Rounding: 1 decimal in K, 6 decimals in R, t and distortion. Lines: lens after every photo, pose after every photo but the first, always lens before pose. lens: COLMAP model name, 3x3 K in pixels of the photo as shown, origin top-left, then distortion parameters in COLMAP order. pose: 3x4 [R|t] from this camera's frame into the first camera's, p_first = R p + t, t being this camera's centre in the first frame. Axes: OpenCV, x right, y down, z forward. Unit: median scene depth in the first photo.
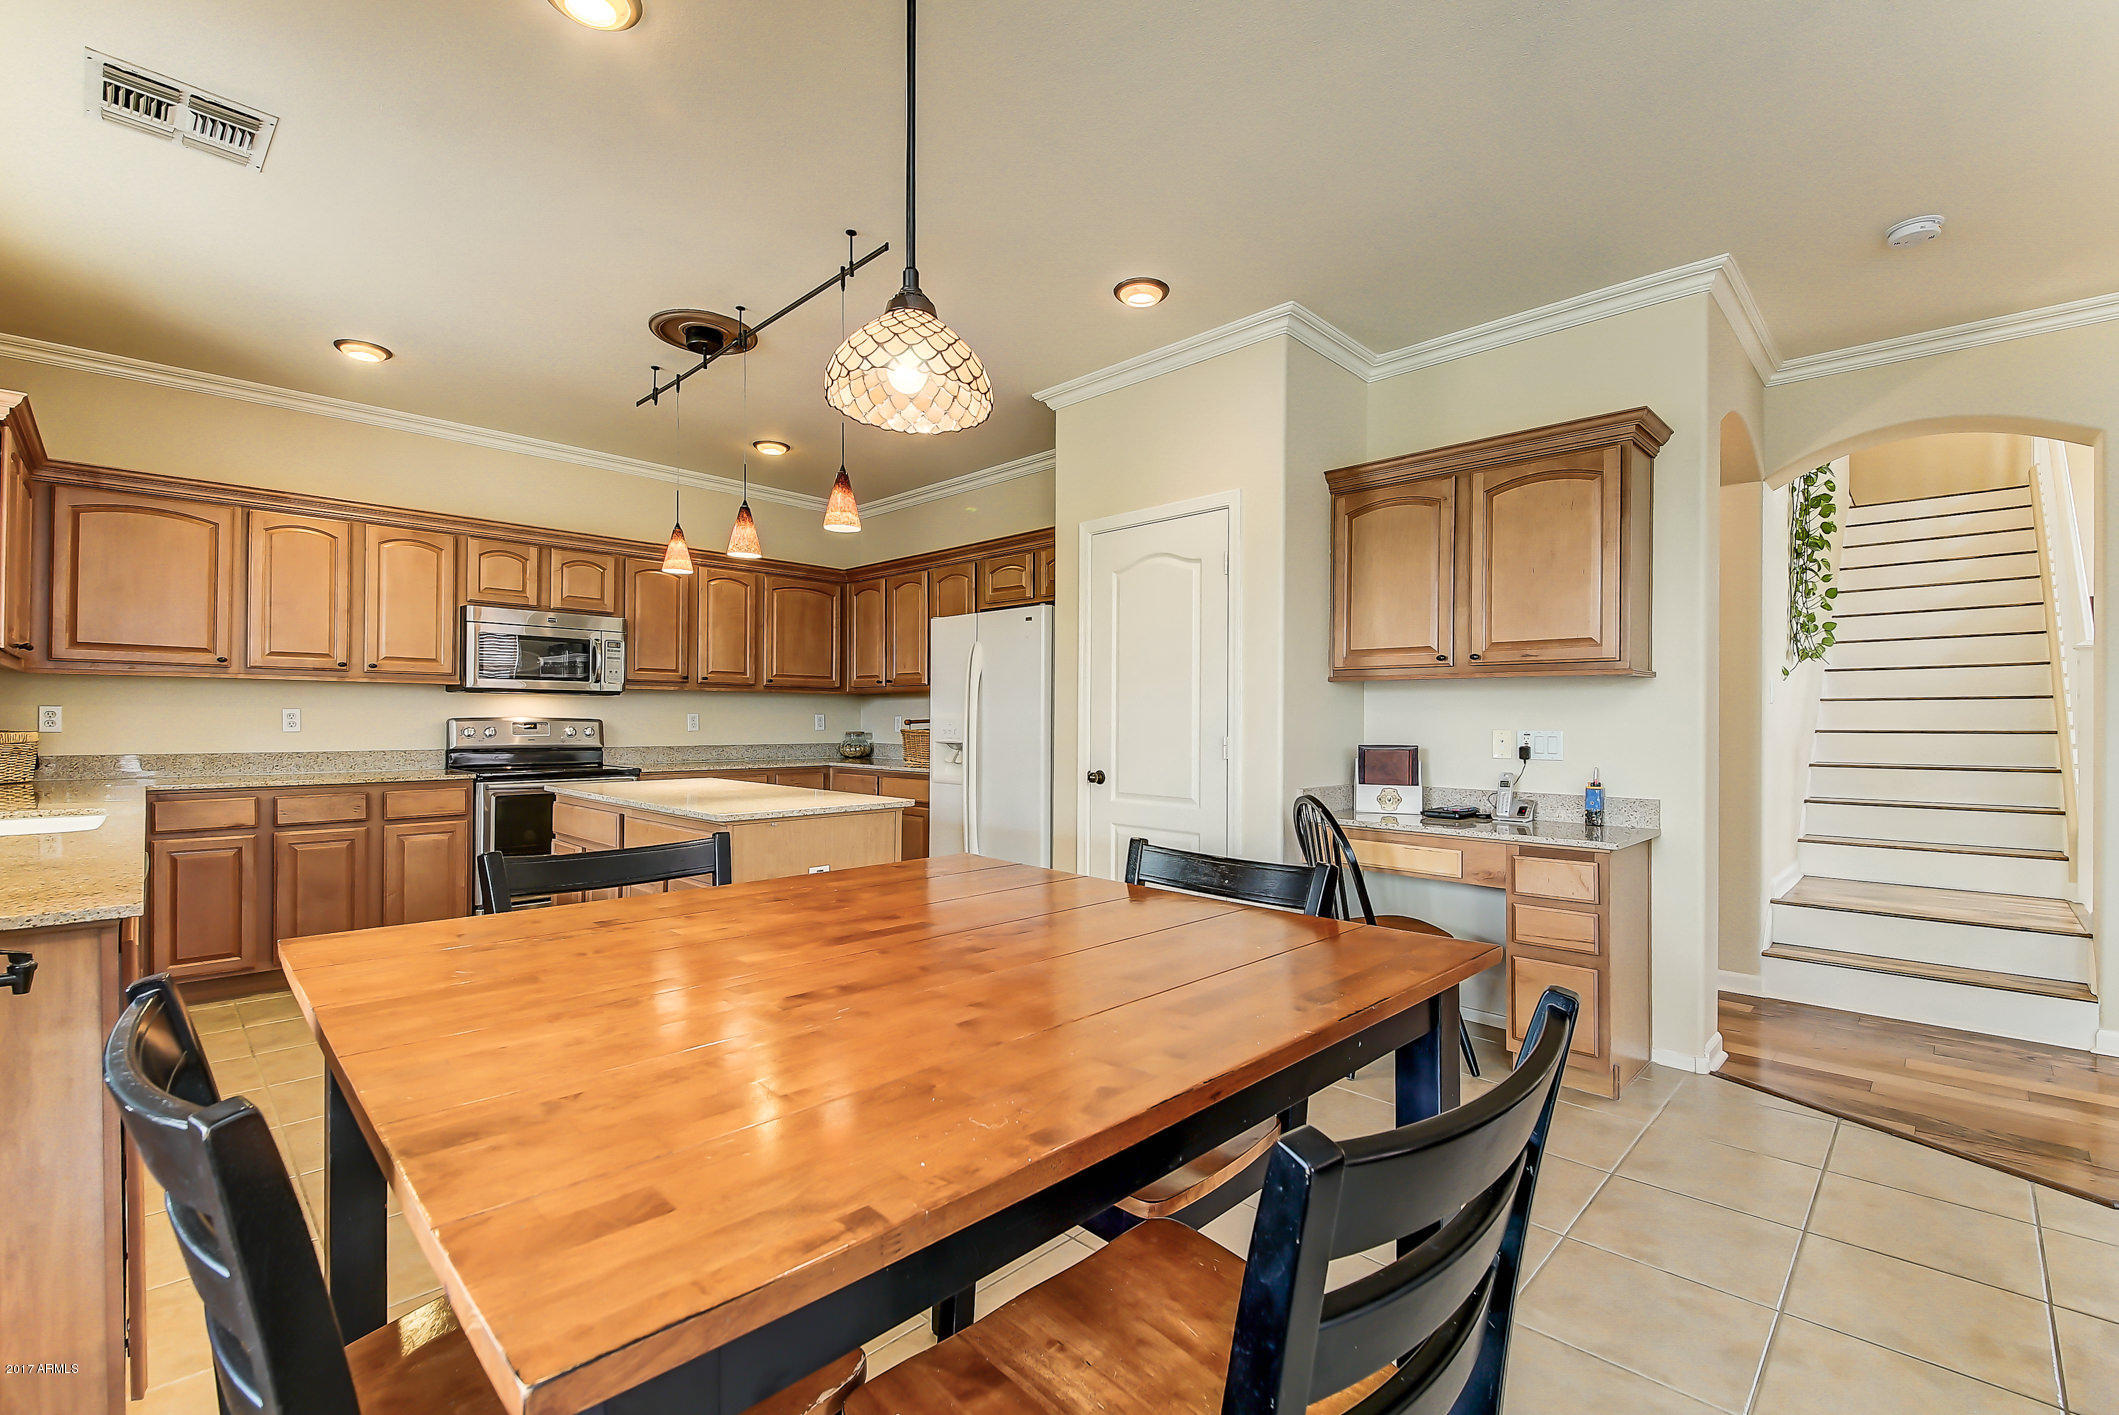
lens RADIAL K [[922.6, 0, 1059.5], [0, 922.6, 707.5], [0, 0, 1]] dist [0.001419, 0.000052]
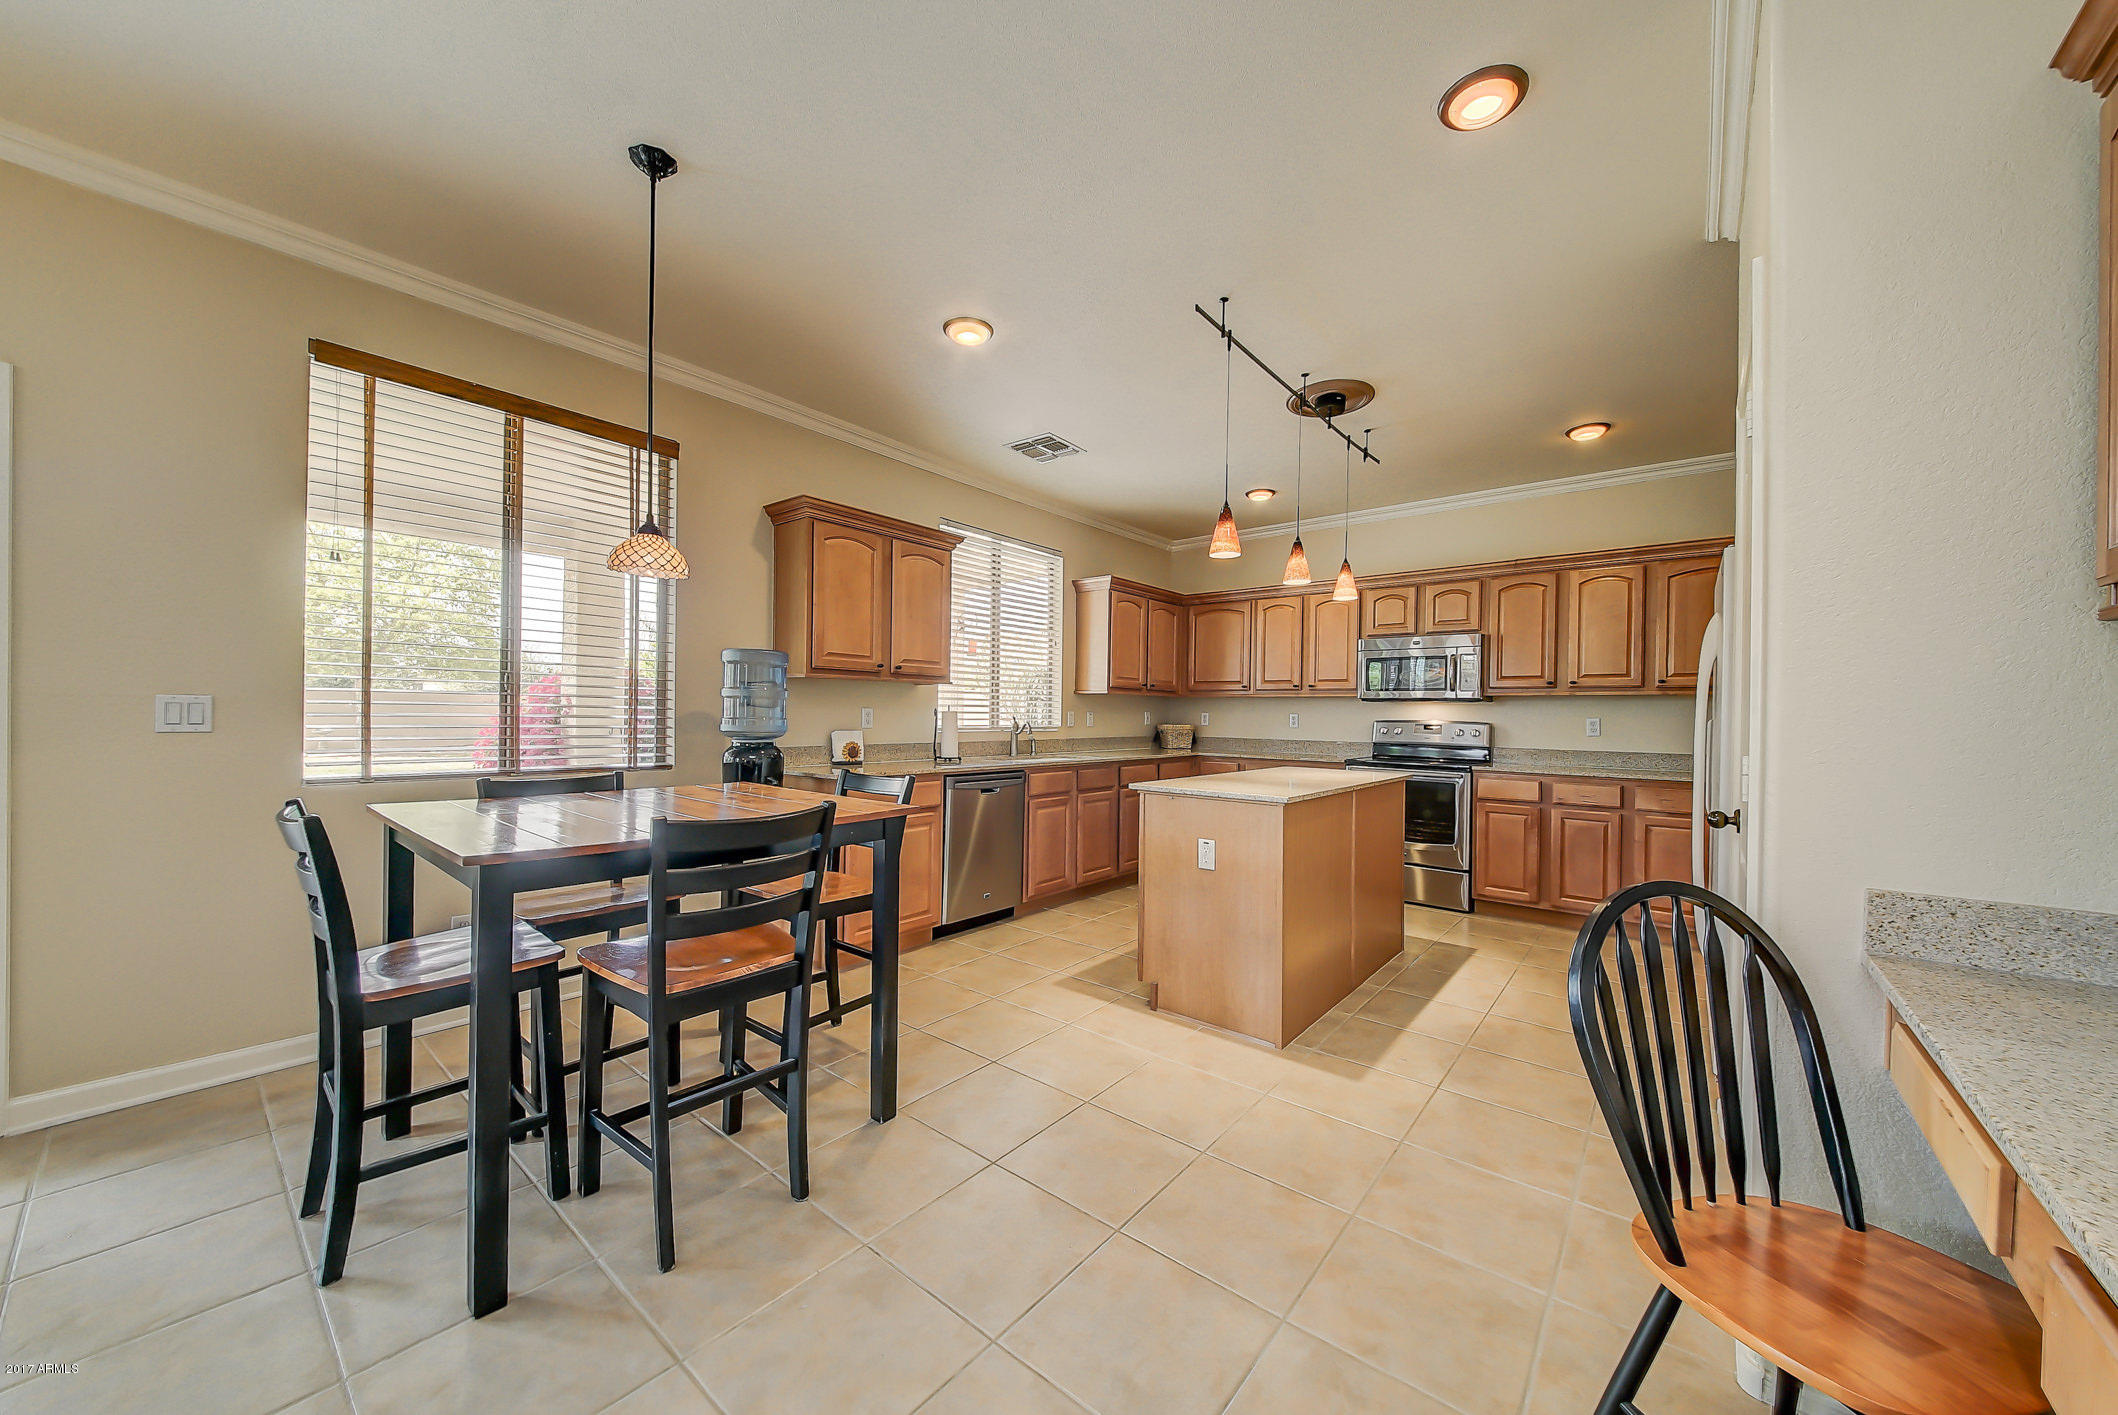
lens RADIAL K [[748.7, 0, 1070.2], [0, 748.7, 716.9], [0, 0, 1]] dist [0.000551, -0.000048]
pose [[0.081082, -0.002899, -0.996703, 0.427352], [0.000504, 0.999996, -0.002868, 0.008591], [0.996707, -0.000269, 0.081084, 0.446504]]
